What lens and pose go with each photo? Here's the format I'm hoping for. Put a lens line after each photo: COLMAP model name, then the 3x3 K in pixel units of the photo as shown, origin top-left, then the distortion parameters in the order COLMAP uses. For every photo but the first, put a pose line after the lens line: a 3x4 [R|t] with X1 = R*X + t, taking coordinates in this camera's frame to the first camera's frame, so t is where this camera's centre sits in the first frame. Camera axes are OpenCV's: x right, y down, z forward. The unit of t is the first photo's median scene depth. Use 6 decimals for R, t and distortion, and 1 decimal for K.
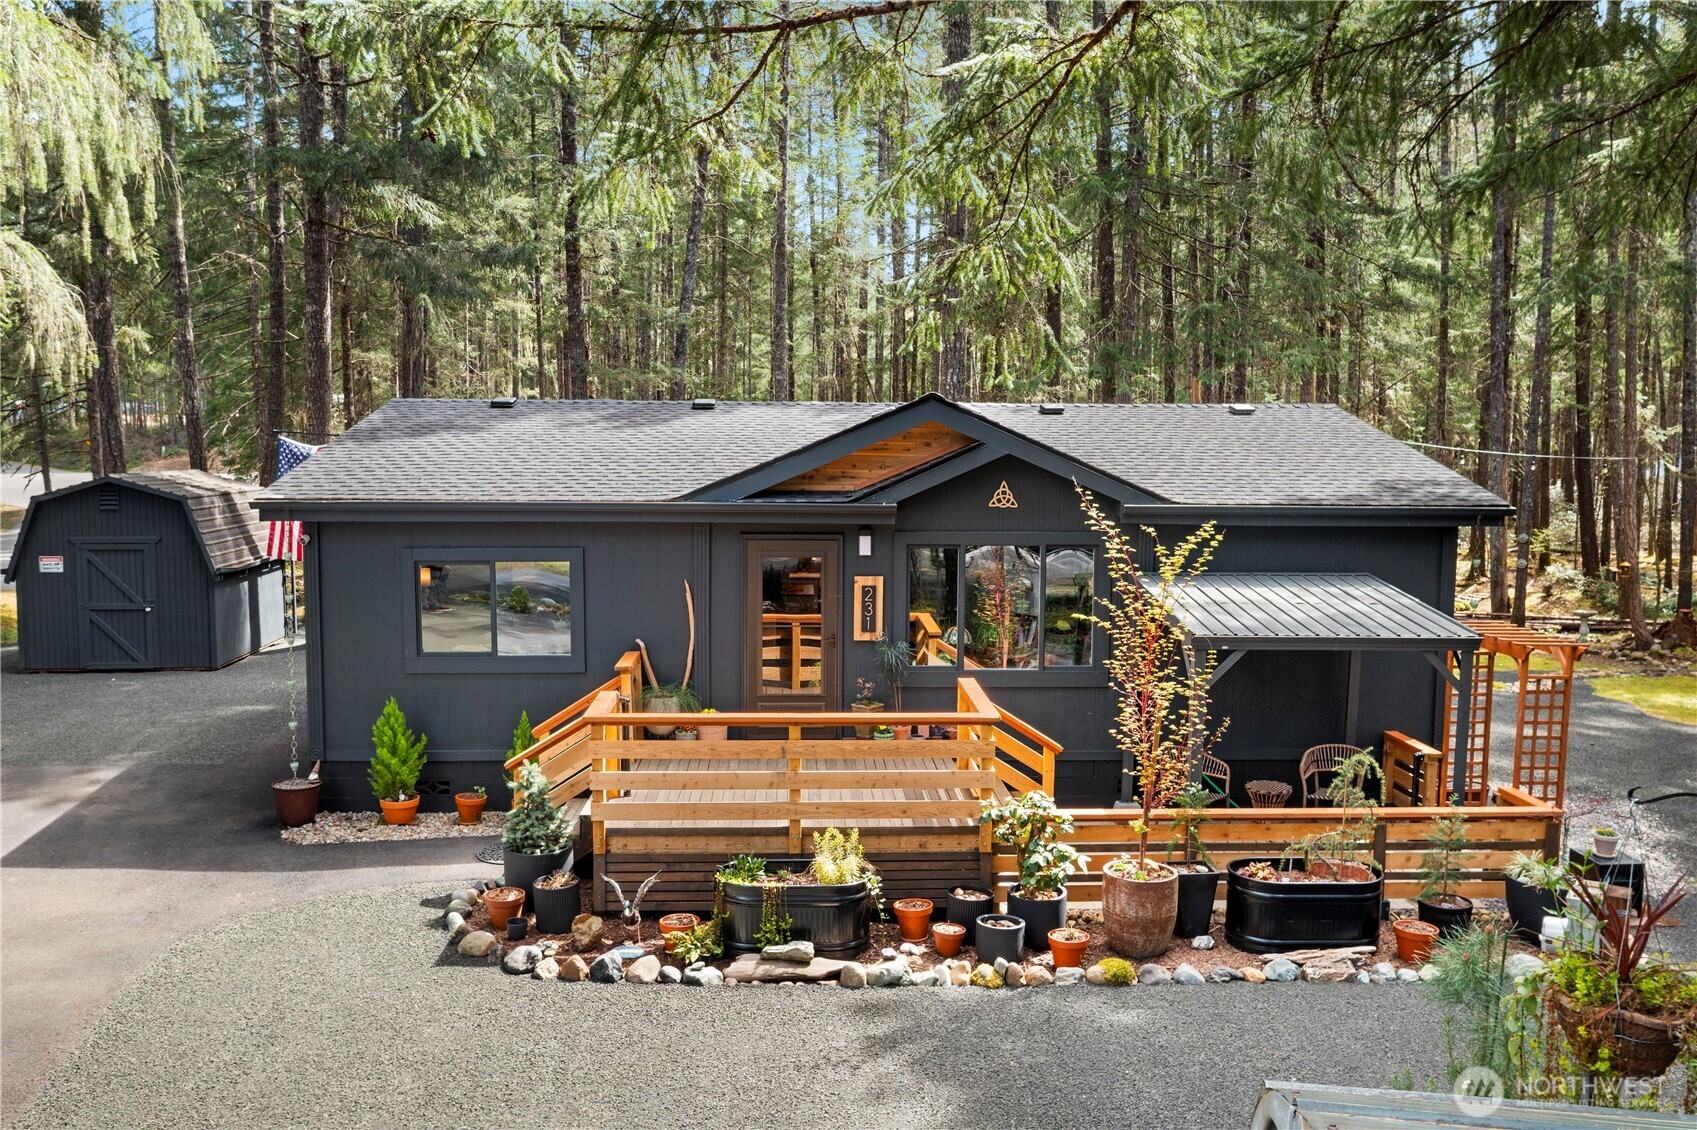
lens RADIAL K [[1332.8, 0, 846.9], [0, 1332.8, 569.1], [0, 0, 1]] dist [-0.034170, -0.003913]
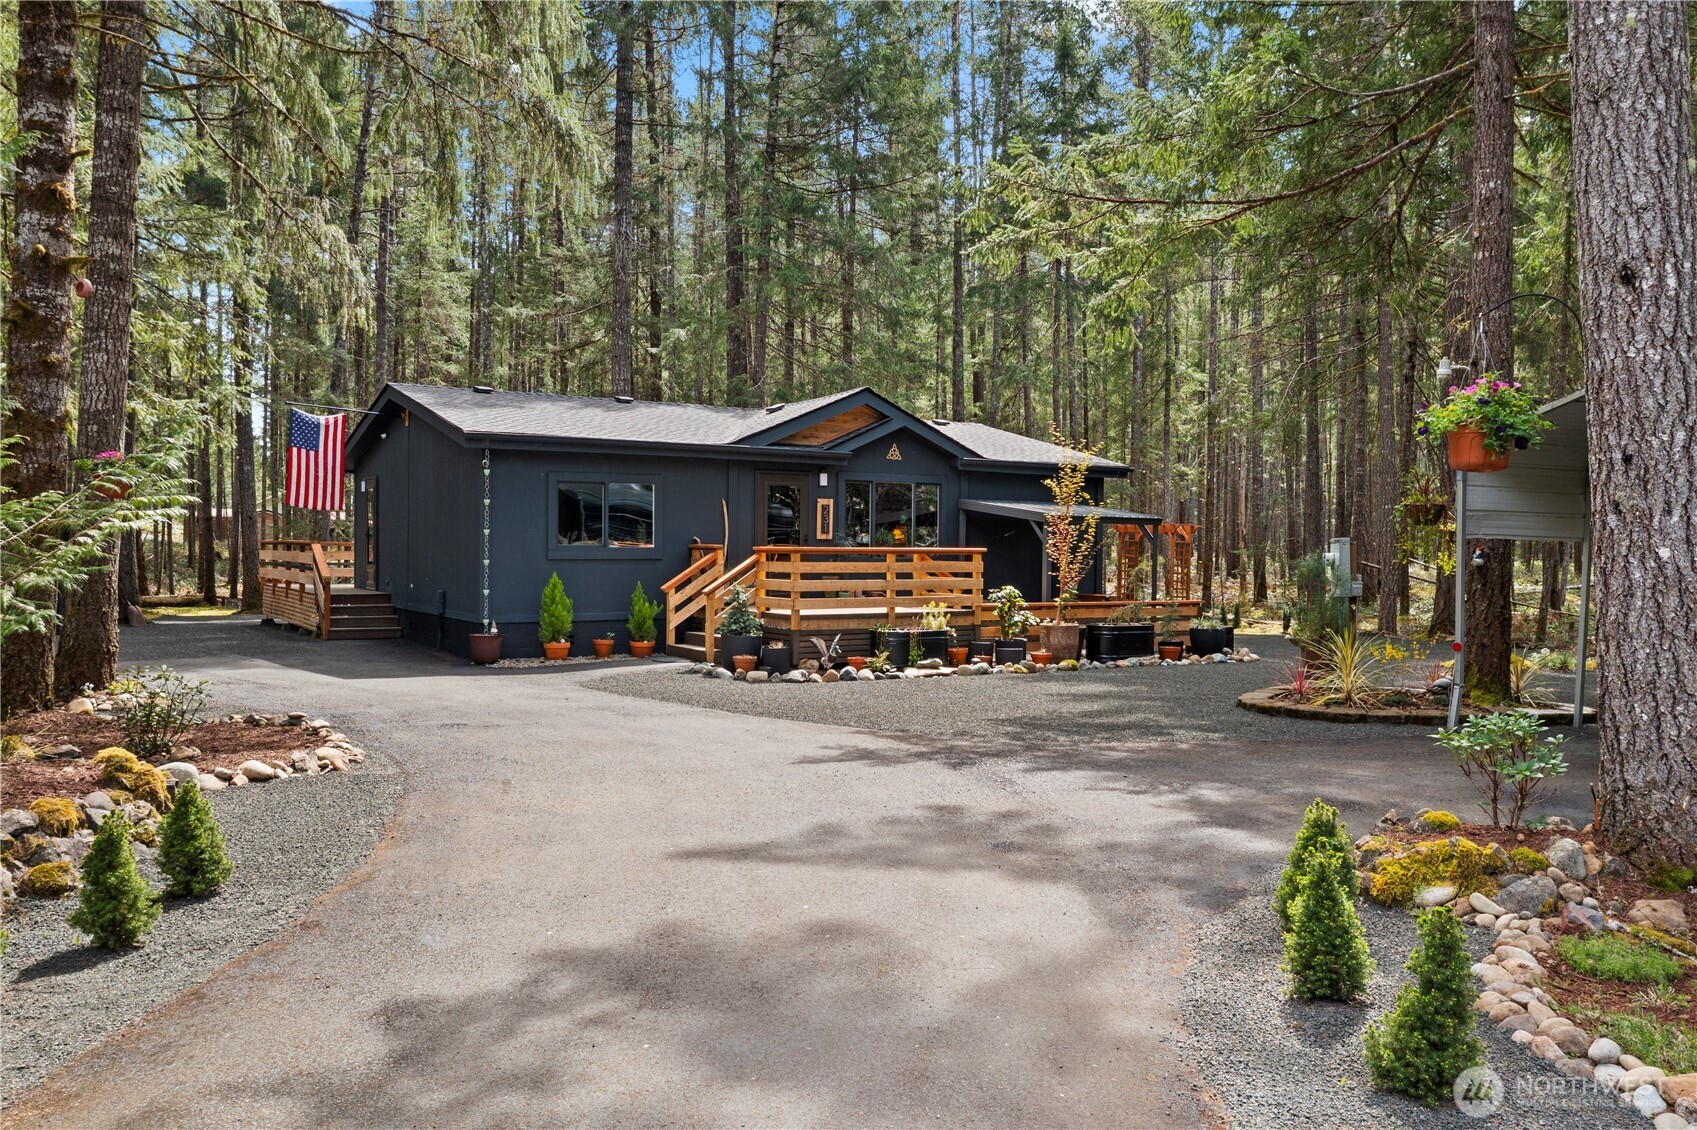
lens RADIAL K [[1332.8, 0, 841.2], [0, 1332.8, 565.3], [0, 0, 1]] dist [-0.034170, -0.003913]
pose [[0.865113, -0.004169, 0.501559, -0.779542], [0.043973, 0.996746, -0.067562, 0.196404], [-0.499645, 0.080504, 0.862481, -0.396646]]
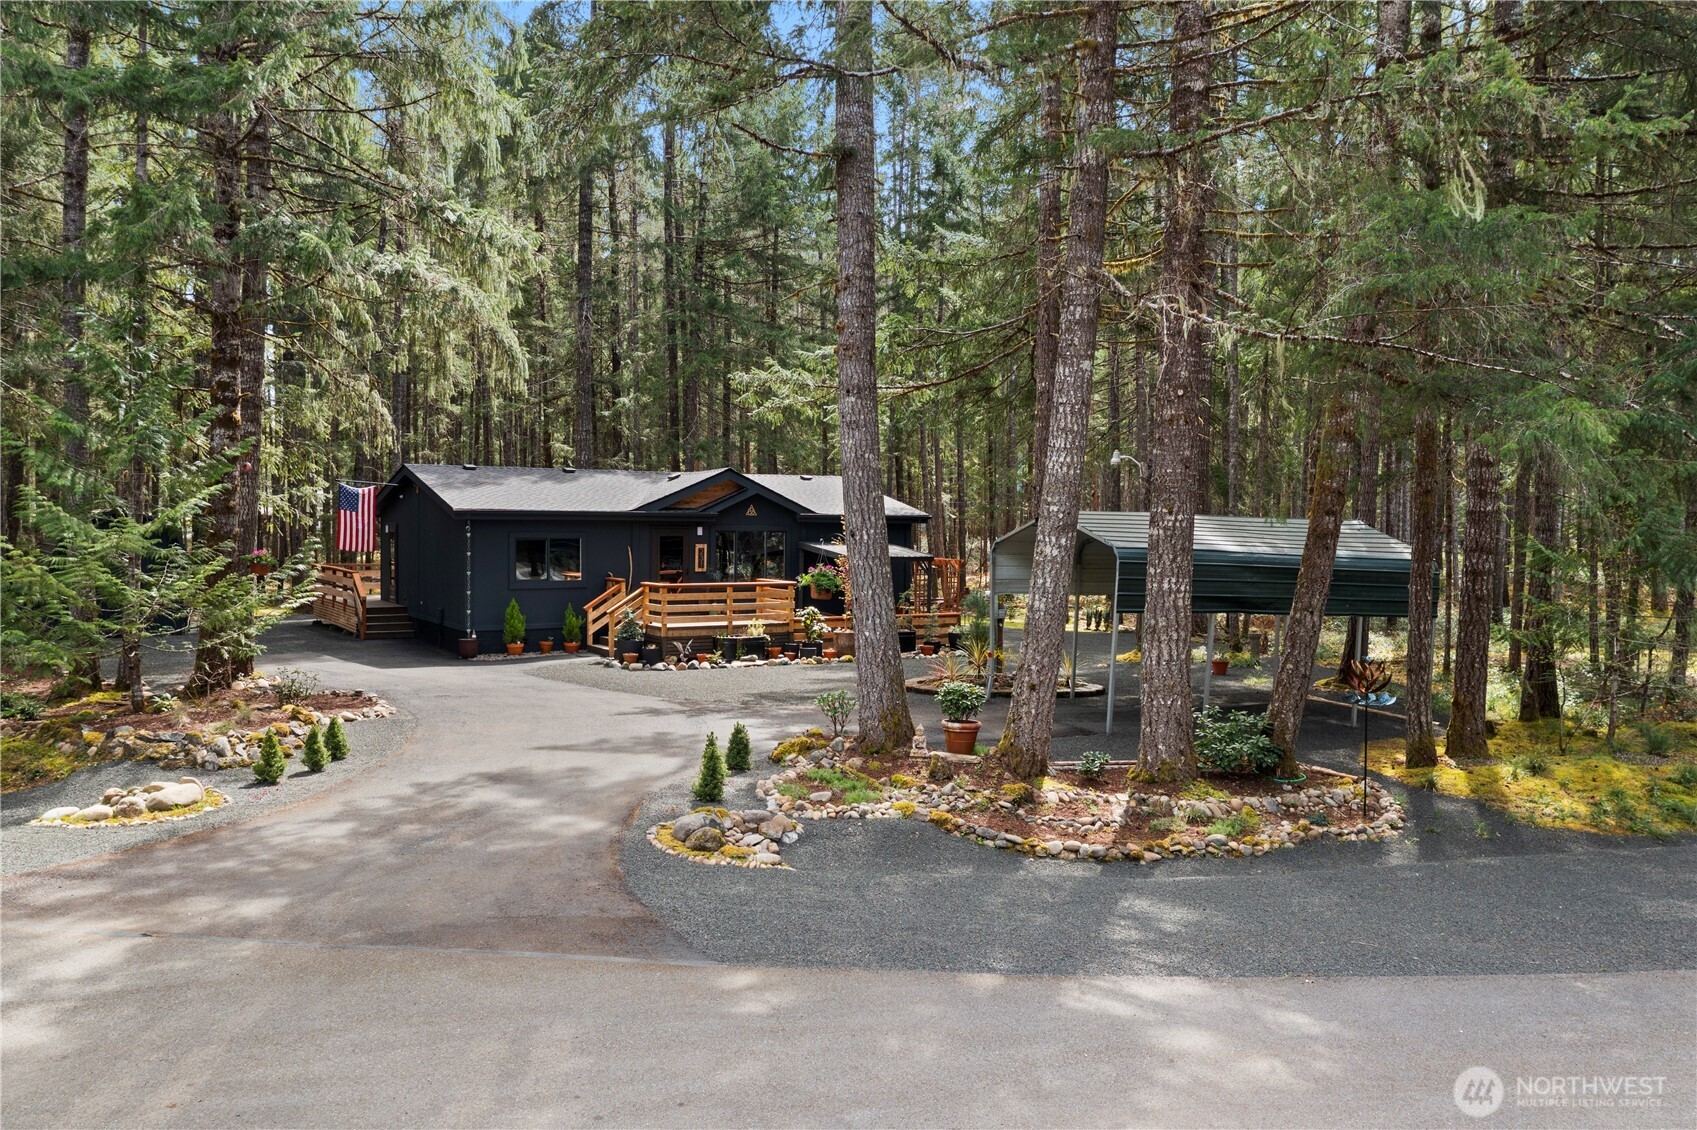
lens RADIAL K [[1332.8, 0, 853.3], [0, 1332.8, 559.3], [0, 0, 1]] dist [-0.034170, -0.003913]
pose [[0.865016, -0.010347, 0.501637, -0.945427], [0.043149, 0.997617, -0.053829, 0.172773], [-0.499885, 0.068208, 0.863402, -1.191838]]
